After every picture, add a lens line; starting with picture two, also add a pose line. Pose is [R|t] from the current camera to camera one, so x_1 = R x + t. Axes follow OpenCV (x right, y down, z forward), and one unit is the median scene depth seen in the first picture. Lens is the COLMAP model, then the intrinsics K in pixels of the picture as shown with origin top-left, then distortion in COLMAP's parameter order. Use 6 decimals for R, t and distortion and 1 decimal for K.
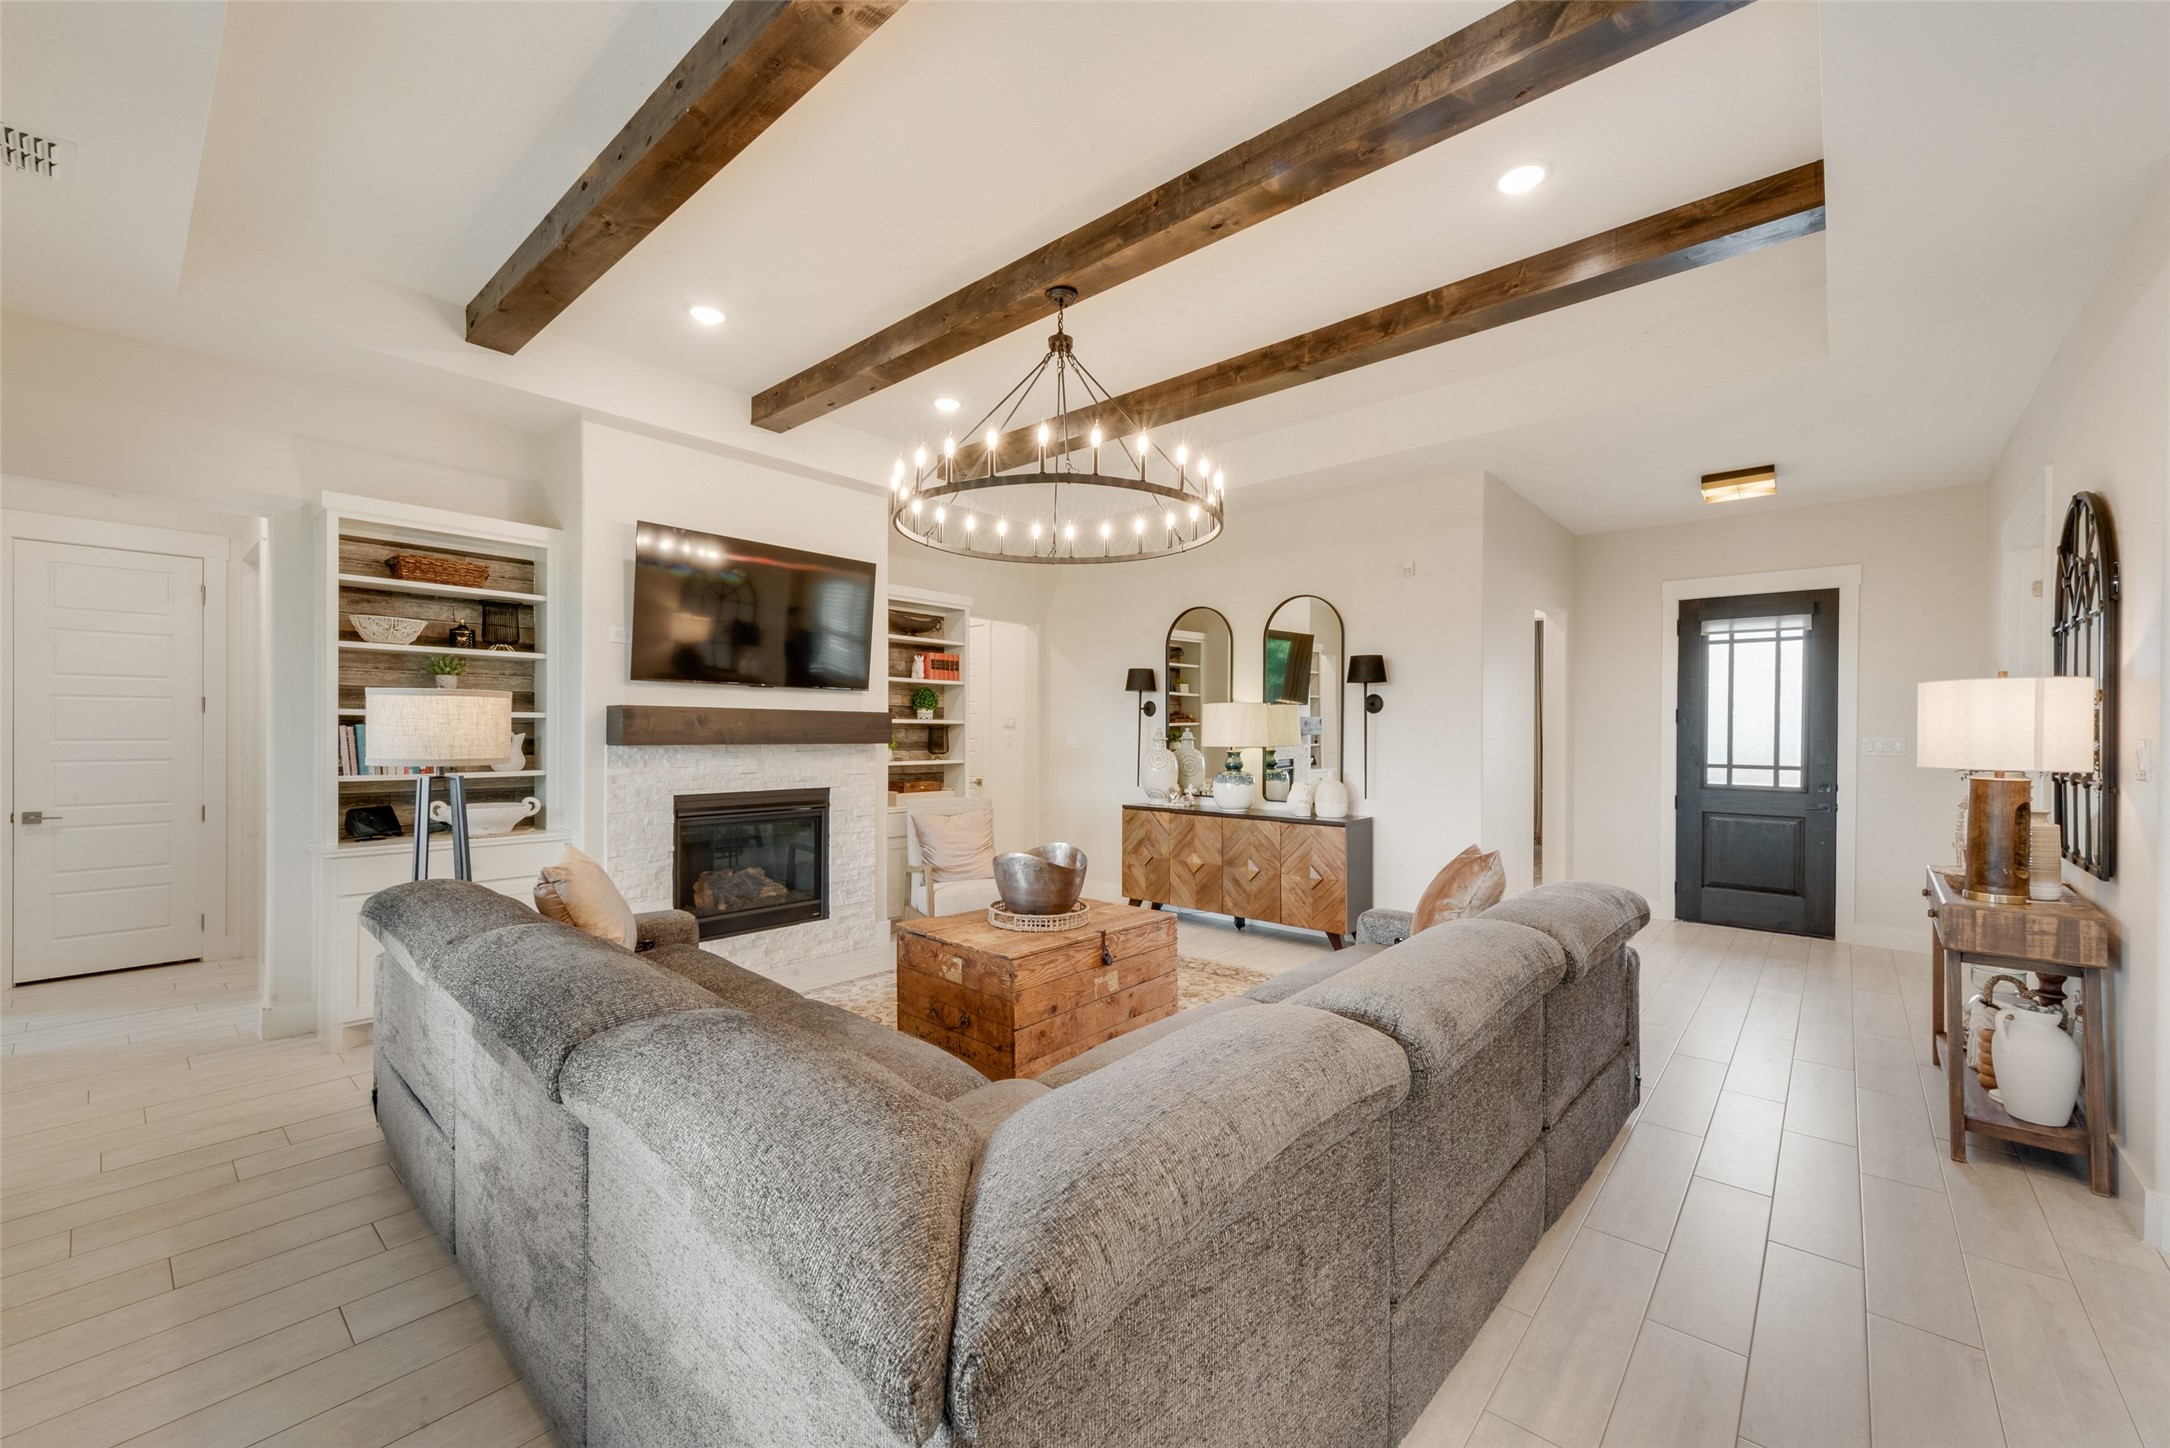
lens RADIAL K [[855.2, 0, 1098.8], [0, 855.2, 734.1], [0, 0, 1]] dist [0.018095, -0.004104]
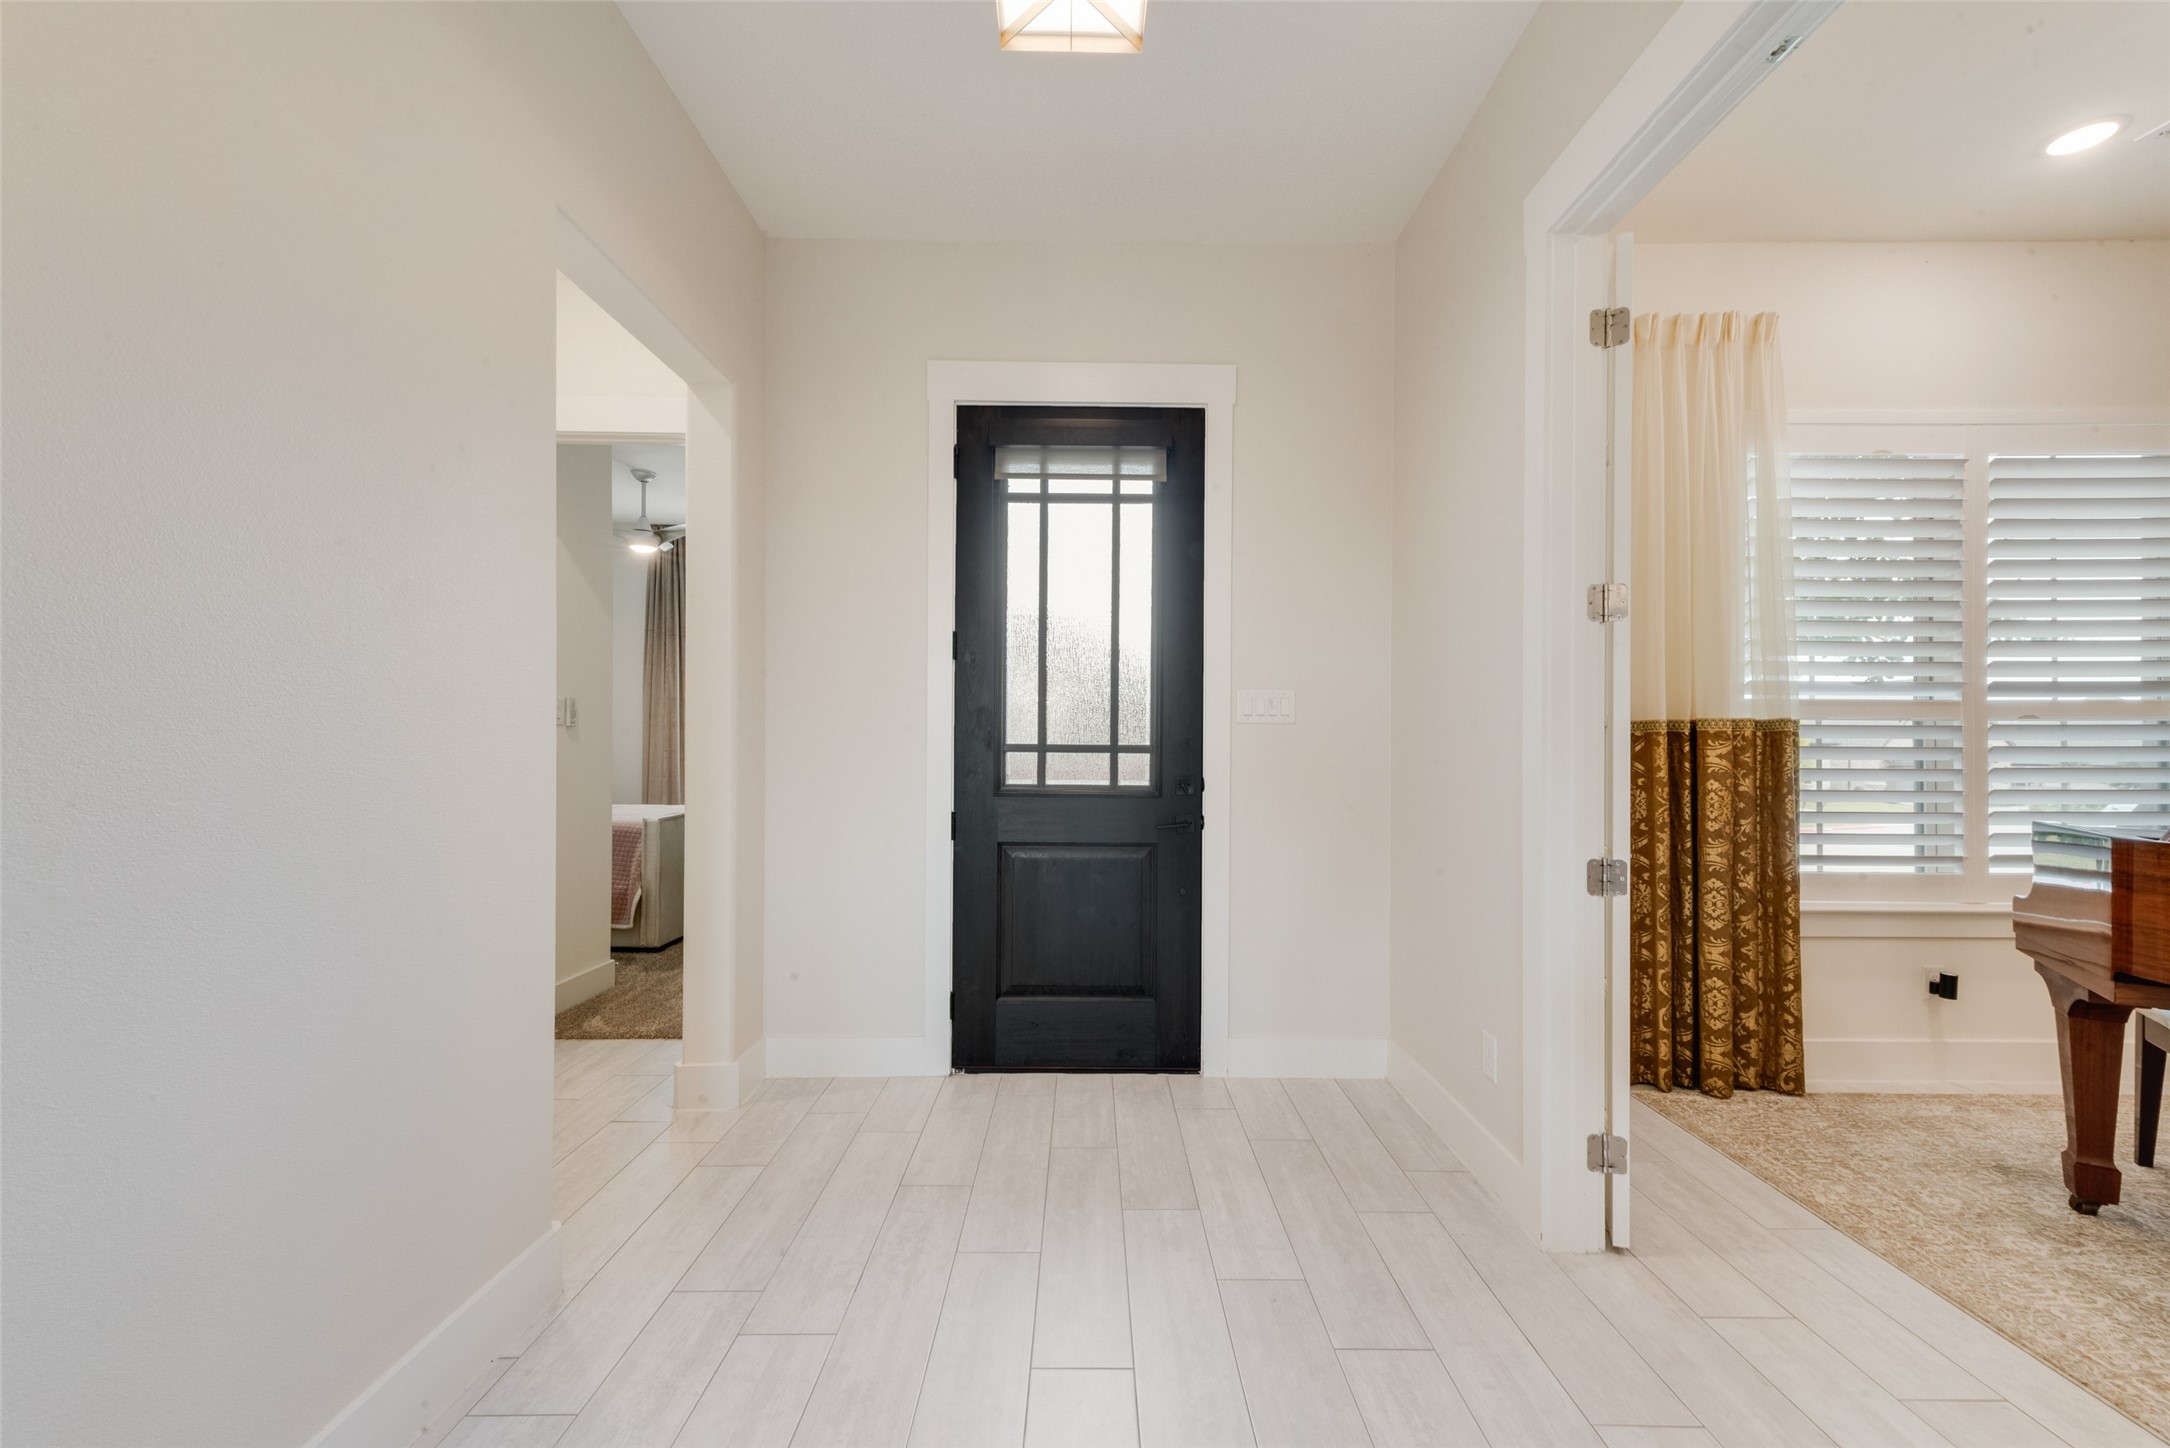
lens RADIAL K [[855.2, 0, 1096.1], [0, 855.2, 728.7], [0, 0, 1]] dist [0.018095, -0.004104]
pose [[0.751857, 0.007369, 0.659284, 0.491749], [0.004004, 0.999868, -0.015742, 0.039118], [-0.659314, 0.014476, 0.751729, 0.696444]]
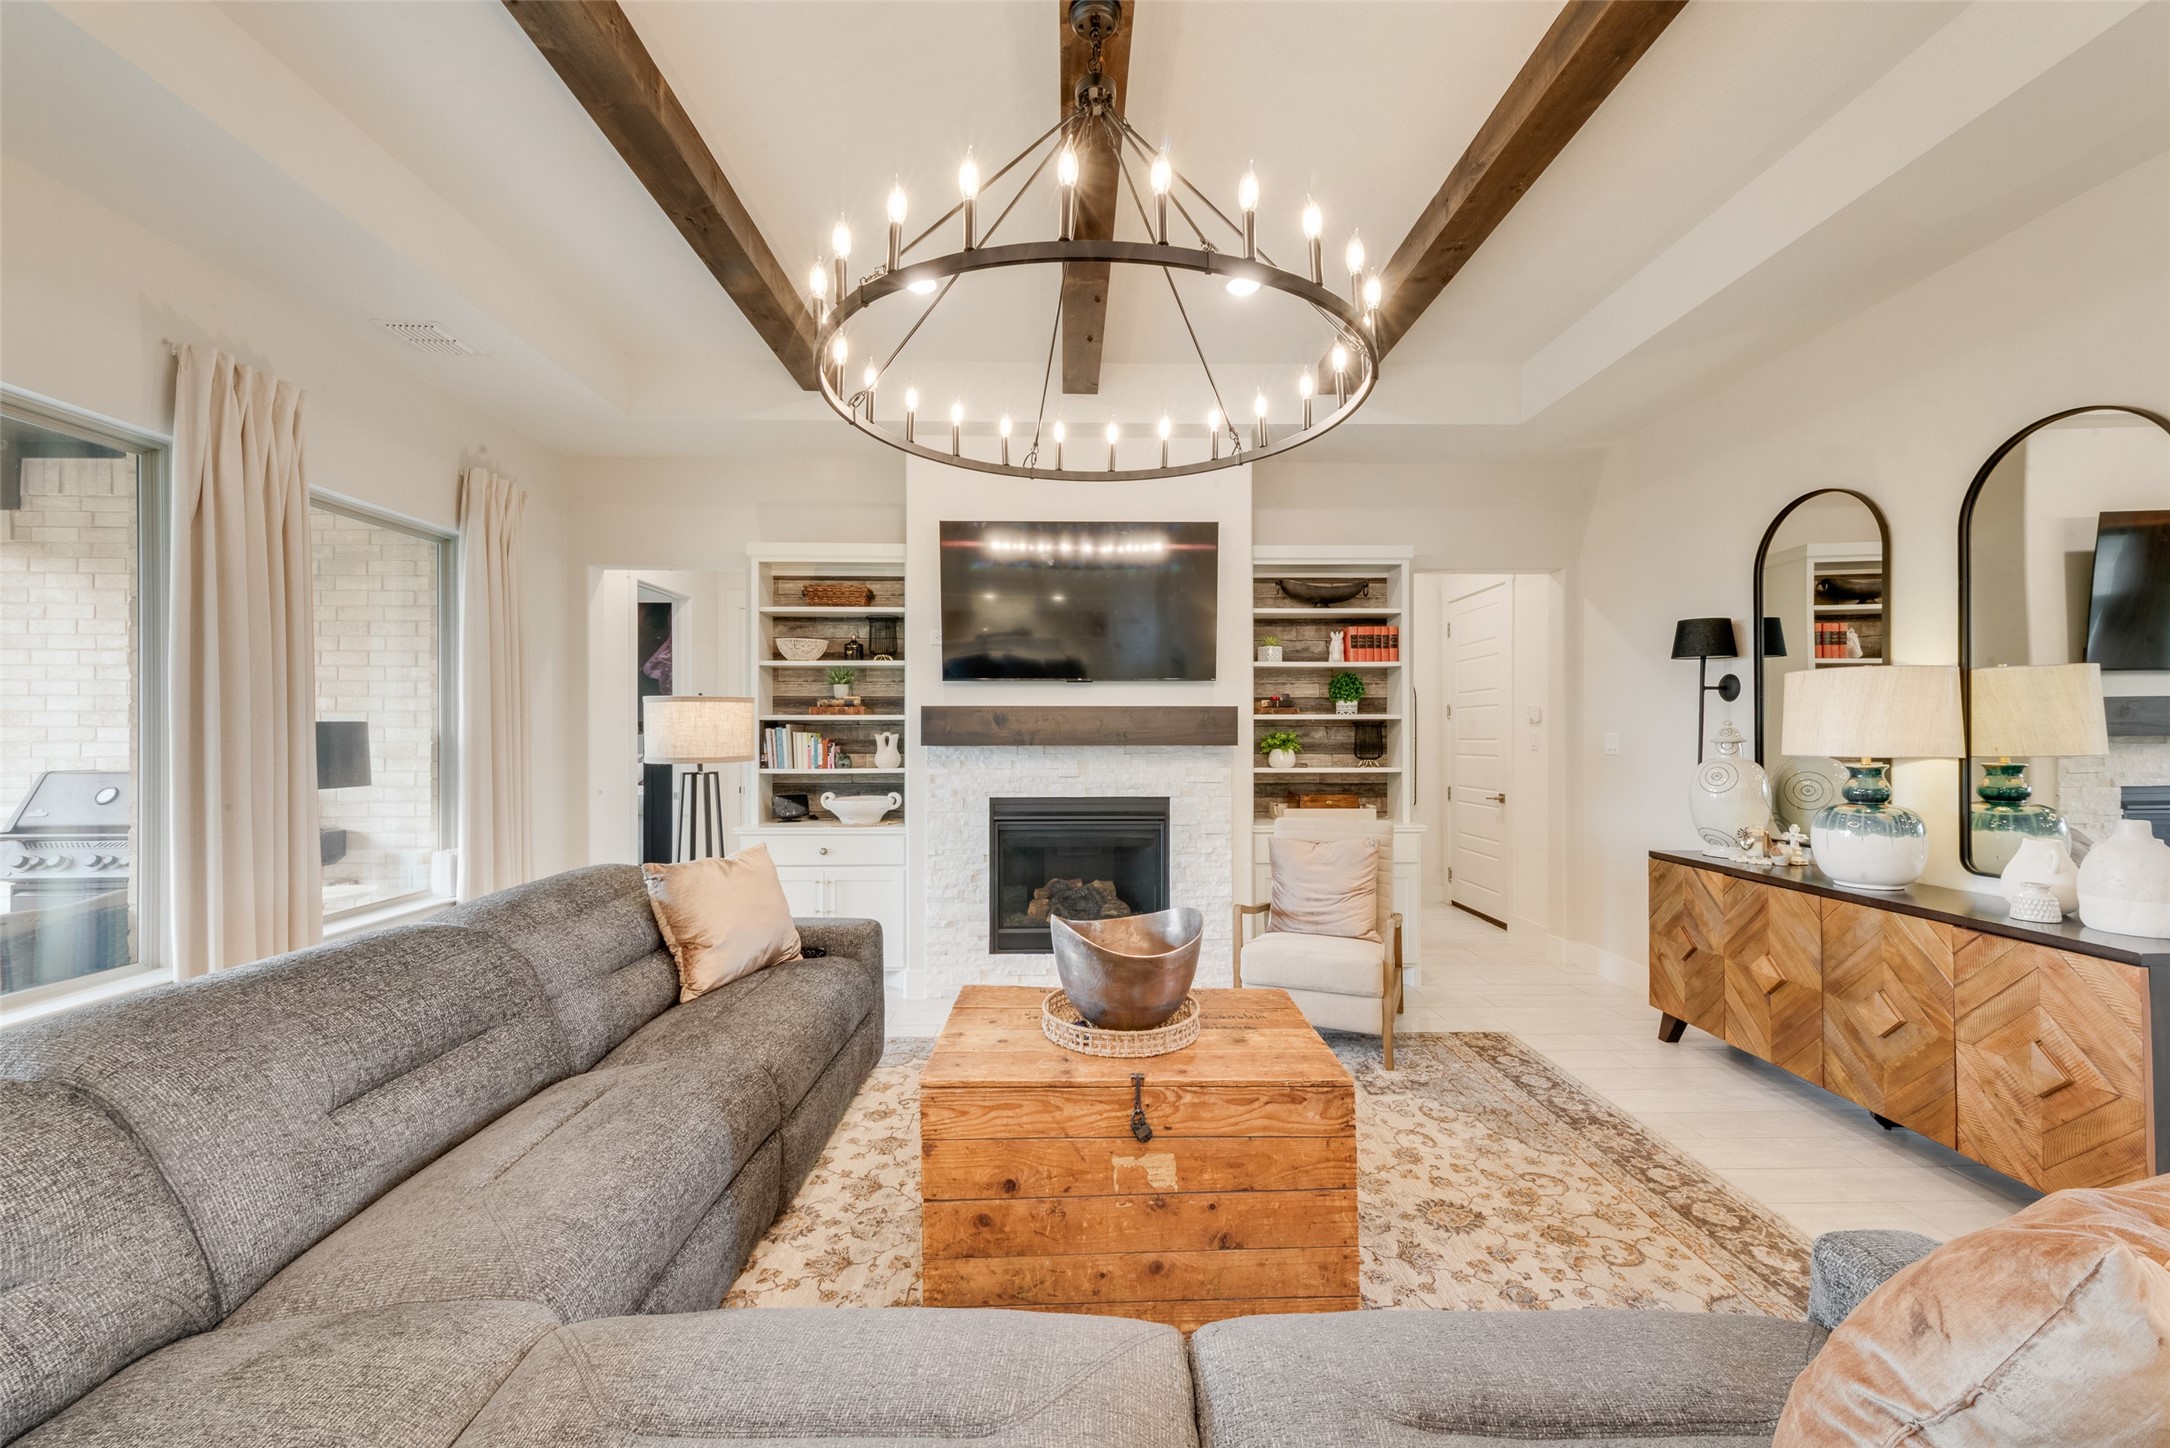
lens RADIAL K [[855.2, 0, 1088.2], [0, 855.2, 731.8], [0, 0, 1]] dist [0.018095, -0.004104]
pose [[0.670774, -0.003834, -0.741652, 0.246567], [0.003357, 0.999992, -0.002133, -0.000482], [0.741654, -0.001059, 0.670781, 0.354245]]
